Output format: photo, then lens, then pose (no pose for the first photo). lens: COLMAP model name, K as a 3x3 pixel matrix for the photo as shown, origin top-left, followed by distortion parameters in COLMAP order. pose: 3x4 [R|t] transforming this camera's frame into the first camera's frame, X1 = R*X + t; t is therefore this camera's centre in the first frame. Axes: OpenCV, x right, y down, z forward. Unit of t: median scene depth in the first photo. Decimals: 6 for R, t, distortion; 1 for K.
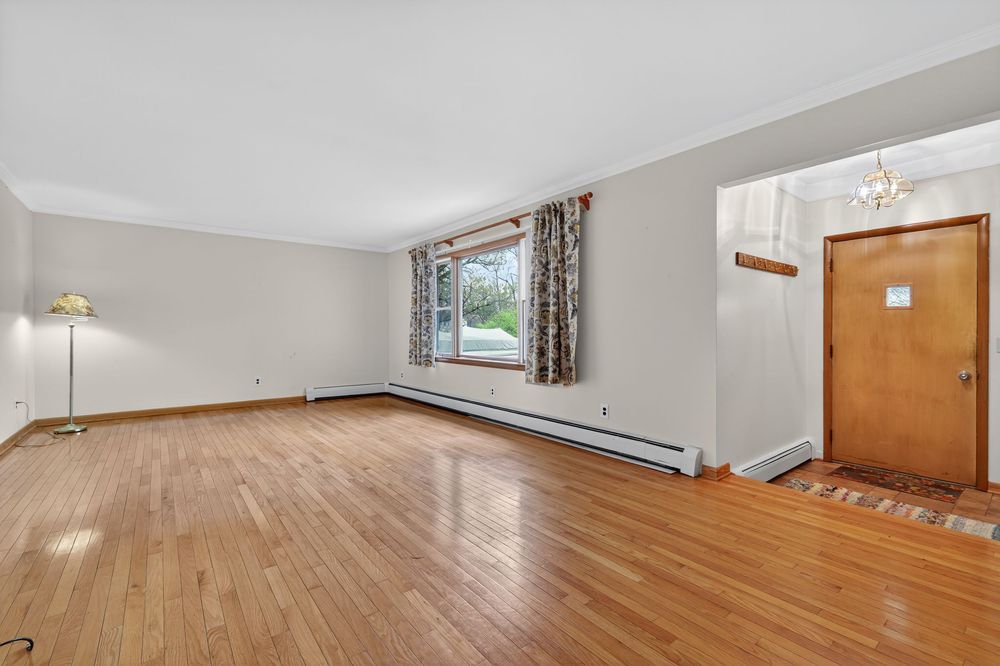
lens RADIAL K [[435.4, 0, 501.1], [0, 435.4, 330.7], [0, 0, 1]] dist [0.002640, 0.000544]
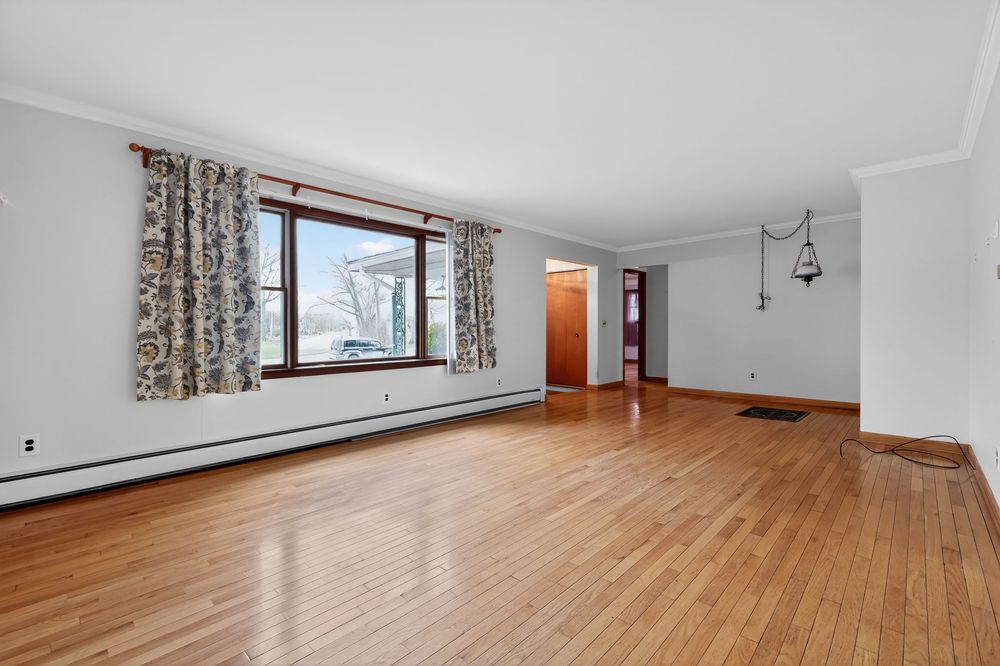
lens RADIAL K [[435.4, 0, 501.1], [0, 435.4, 330.7], [0, 0, 1]] dist [0.002640, 0.000544]
pose [[-0.139056, -0.003901, 0.990277, -1.421230], [0.003349, 0.999985, 0.004410, 0.009647], [-0.990279, 0.003930, -0.139040, 1.422682]]
